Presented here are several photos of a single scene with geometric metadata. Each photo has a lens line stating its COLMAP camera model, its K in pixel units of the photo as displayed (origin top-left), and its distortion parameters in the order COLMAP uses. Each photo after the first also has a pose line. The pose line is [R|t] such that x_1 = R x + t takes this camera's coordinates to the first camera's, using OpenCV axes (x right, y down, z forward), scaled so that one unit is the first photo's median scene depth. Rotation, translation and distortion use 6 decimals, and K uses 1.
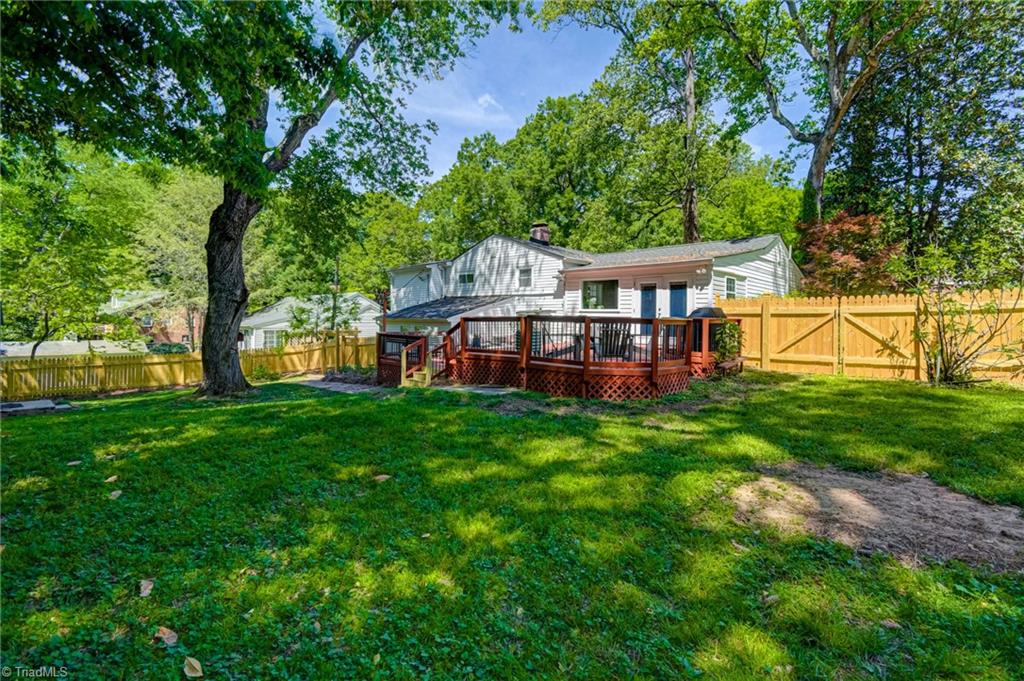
lens RADIAL K [[441.0, 0, 514.1], [0, 441.0, 317.0], [0, 0, 1]] dist [0.000522, -0.009378]
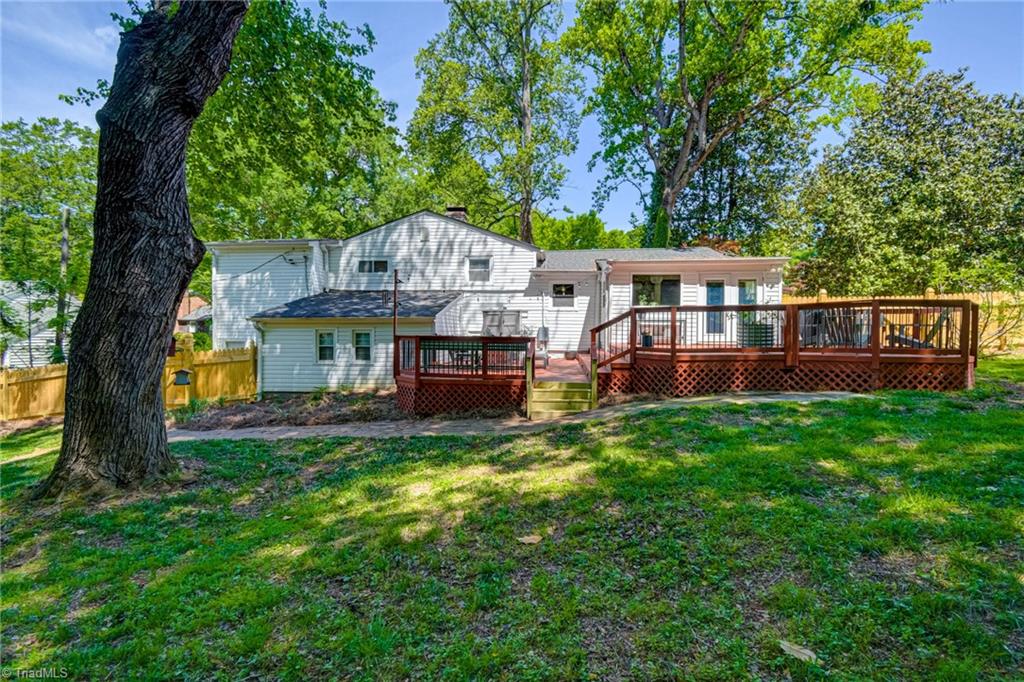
lens RADIAL K [[449.2, 0, 515.8], [0, 449.2, 332.2], [0, 0, 1]] dist [0.003714, -0.010053]
pose [[0.786992, -0.006362, 0.616930, -0.395388], [0.004270, 0.999979, 0.004865, 0.020830], [-0.616948, -0.001195, 0.787003, 0.271806]]
